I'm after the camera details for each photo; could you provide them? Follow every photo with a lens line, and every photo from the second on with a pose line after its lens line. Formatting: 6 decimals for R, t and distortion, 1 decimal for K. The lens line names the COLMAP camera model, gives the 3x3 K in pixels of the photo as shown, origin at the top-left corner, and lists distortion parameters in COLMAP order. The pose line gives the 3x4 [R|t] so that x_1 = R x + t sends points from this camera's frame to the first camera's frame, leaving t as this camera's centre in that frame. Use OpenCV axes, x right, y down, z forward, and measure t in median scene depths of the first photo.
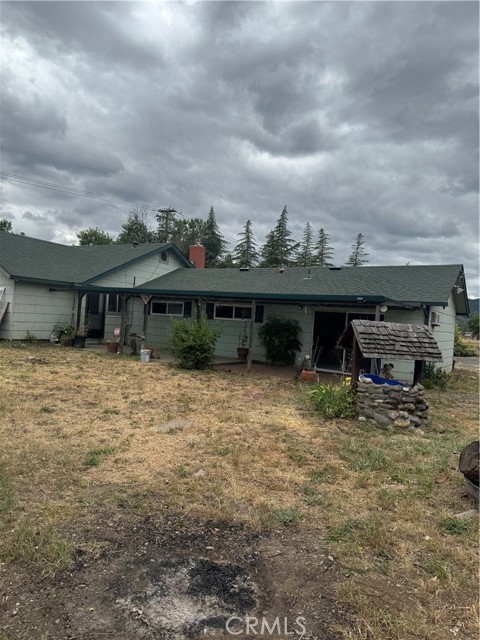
lens RADIAL K [[437.8, 0, 240.0], [0, 437.8, 320.0], [0, 0, 1]] dist [0.078511, -0.128647]
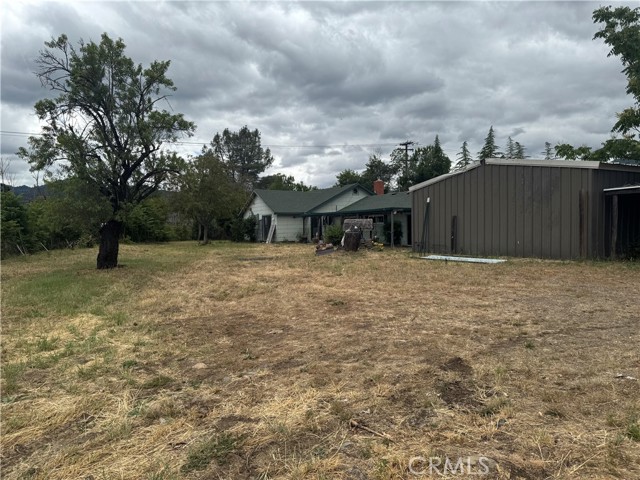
lens RADIAL K [[437.8, 0, 320.0], [0, 437.8, 240.0], [0, 0, 1]] dist [0.078511, -0.128647]
pose [[0.870925, -0.073893, -0.485828, 0.277829], [0.079194, 0.996813, -0.009645, 0.028202], [0.484992, -0.030075, 0.874001, -0.310204]]
